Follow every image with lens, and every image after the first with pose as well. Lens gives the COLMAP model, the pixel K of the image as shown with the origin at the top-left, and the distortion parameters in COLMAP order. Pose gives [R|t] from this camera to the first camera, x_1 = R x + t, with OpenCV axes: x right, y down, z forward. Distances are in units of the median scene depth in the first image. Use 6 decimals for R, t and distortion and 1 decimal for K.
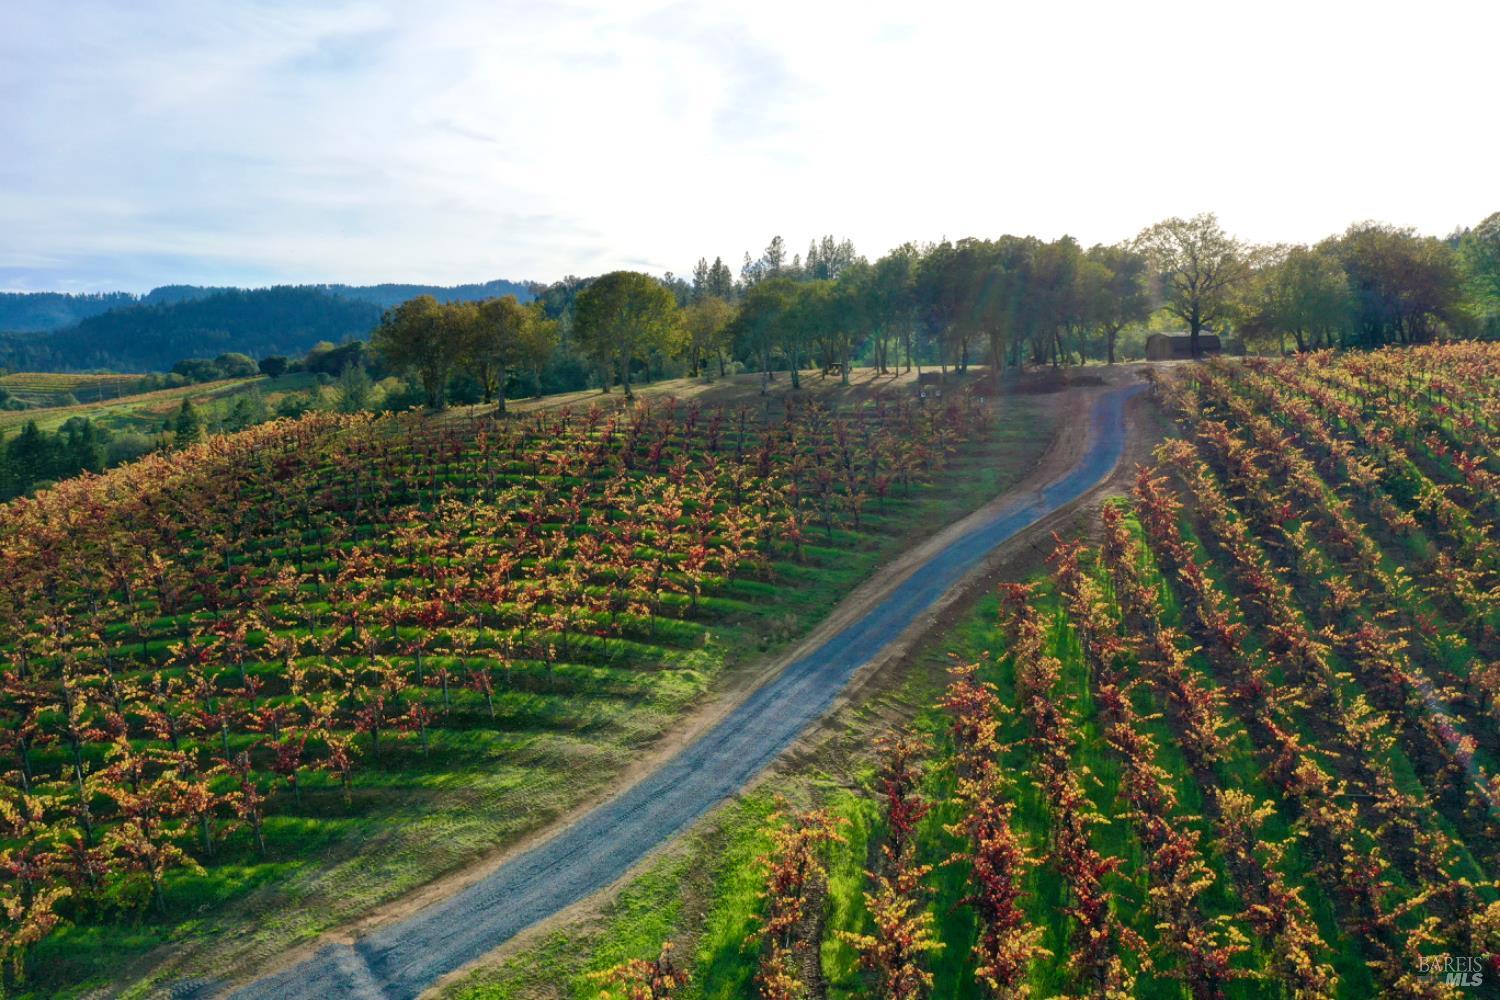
lens RADIAL K [[1183.5, 0, 744.0], [0, 1183.5, 501.6], [0, 0, 1]] dist [-0.001963, -0.004655]
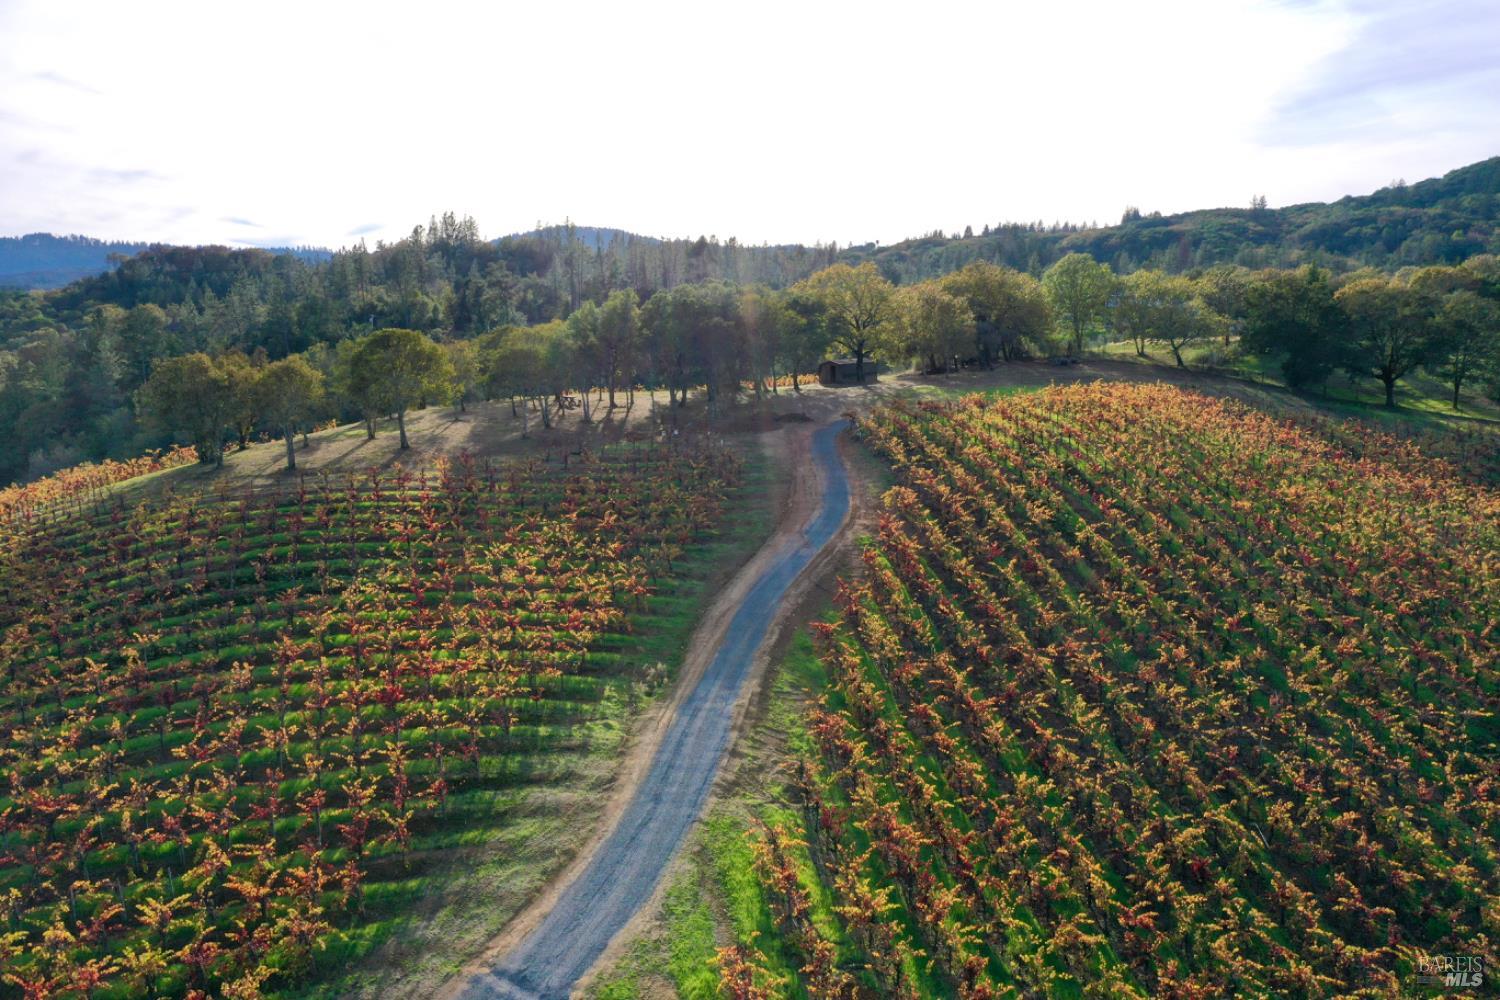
lens RADIAL K [[1183.5, 0, 747.4], [0, 1183.5, 505.2], [0, 0, 1]] dist [-0.001963, -0.004655]
pose [[0.945875, -0.043072, 0.321662, -0.322394], [0.033143, 0.998792, 0.036281, -0.135201], [-0.322836, -0.023656, 0.946159, -0.246173]]
